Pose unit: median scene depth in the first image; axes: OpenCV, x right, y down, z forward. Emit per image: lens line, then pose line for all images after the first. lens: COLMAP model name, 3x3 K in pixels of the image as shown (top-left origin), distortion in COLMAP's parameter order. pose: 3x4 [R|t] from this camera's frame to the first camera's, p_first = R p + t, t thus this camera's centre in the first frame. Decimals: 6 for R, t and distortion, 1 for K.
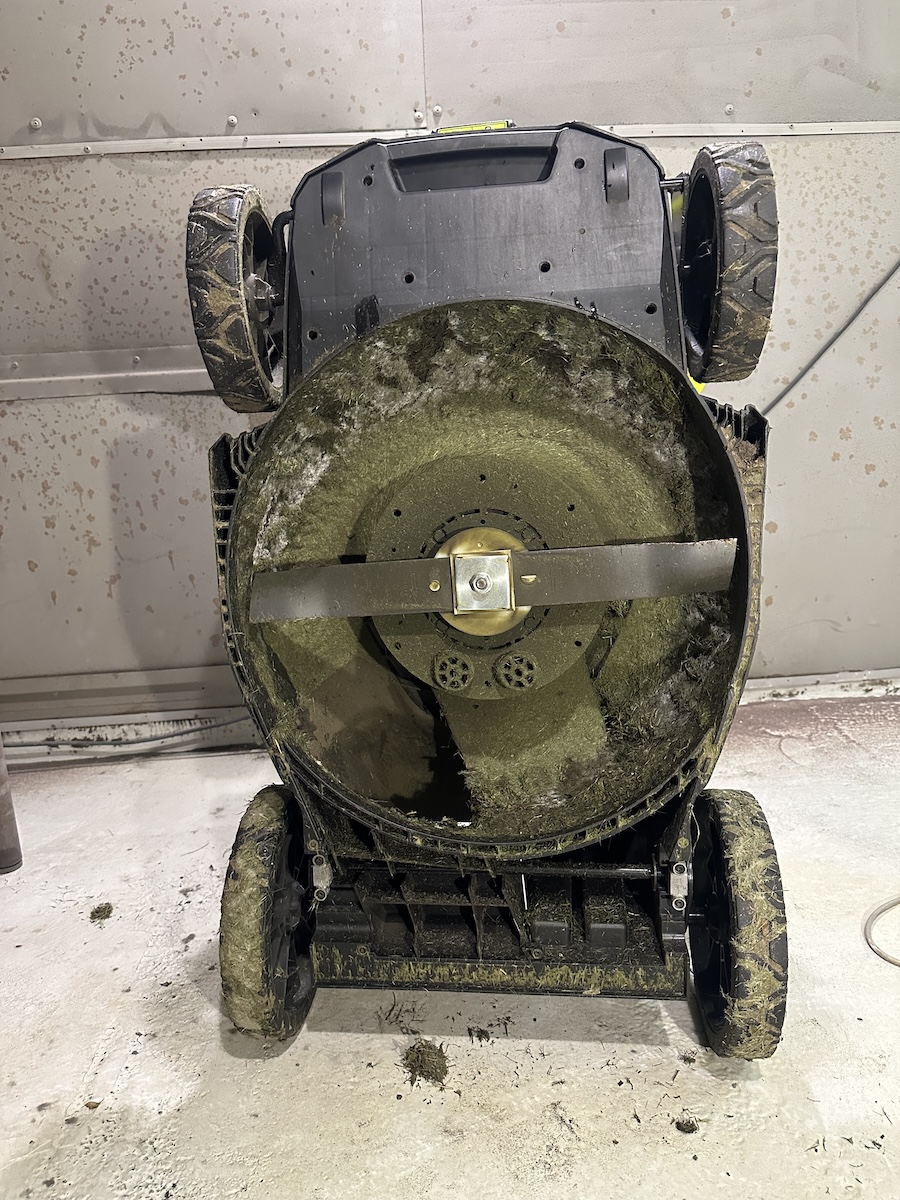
lens RADIAL K [[857.4, 0, 450.4], [0, 857.4, 610.6], [0, 0, 1]] dist [0.000837, -0.008311]
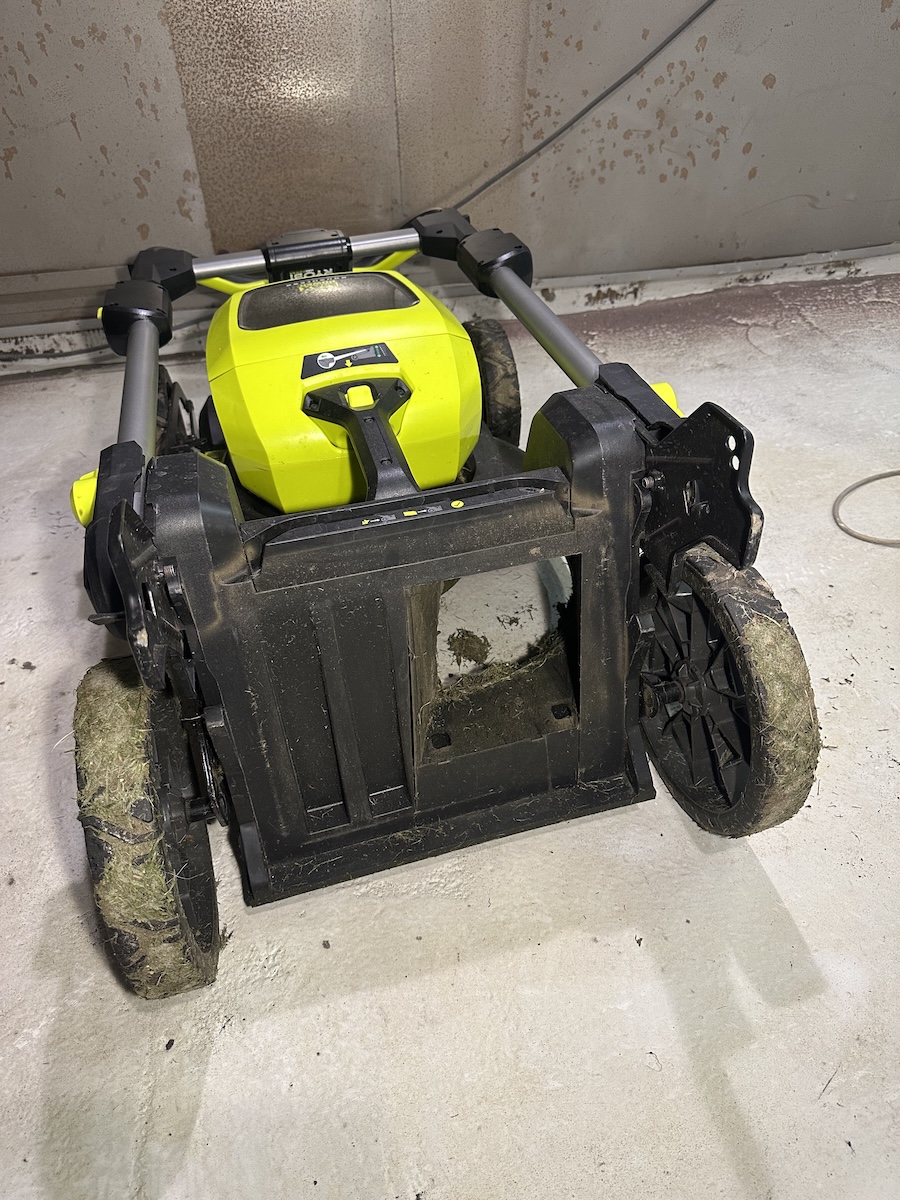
lens RADIAL K [[857.4, 0, 451.9], [0, 857.4, 602.1], [0, 0, 1]] dist [0.000837, -0.008311]
pose [[0.990358, -0.070176, 0.119444, -0.100628], [0.009147, 0.893444, 0.449081, -0.017095], [-0.138232, -0.443659, 0.885471, 0.020134]]
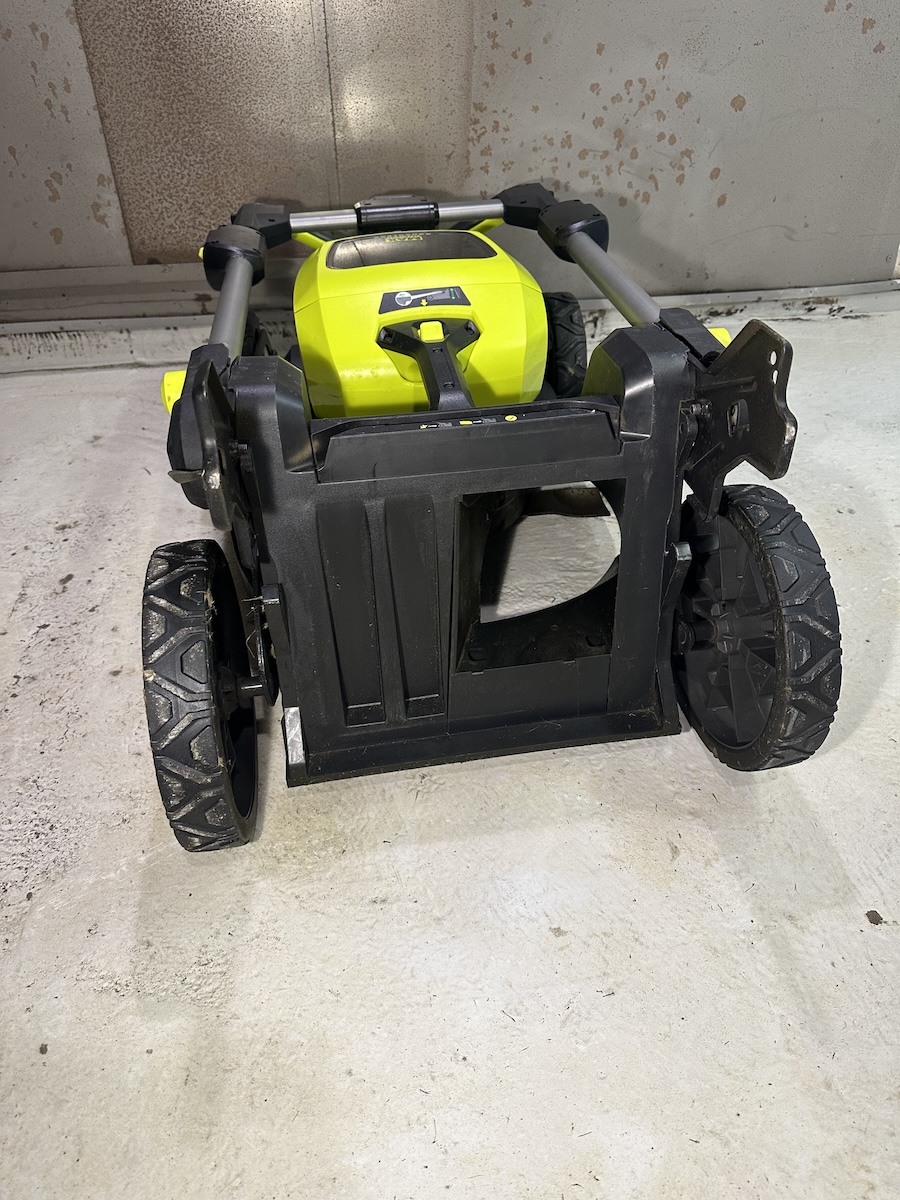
lens RADIAL K [[857.4, 0, 452.5], [0, 857.4, 594.4], [0, 0, 1]] dist [0.000837, -0.008311]
pose [[0.997606, -0.005066, 0.068964, 0.043095], [-0.025132, 0.902552, 0.429848, -0.018595], [-0.064421, -0.430552, 0.900264, 0.073461]]
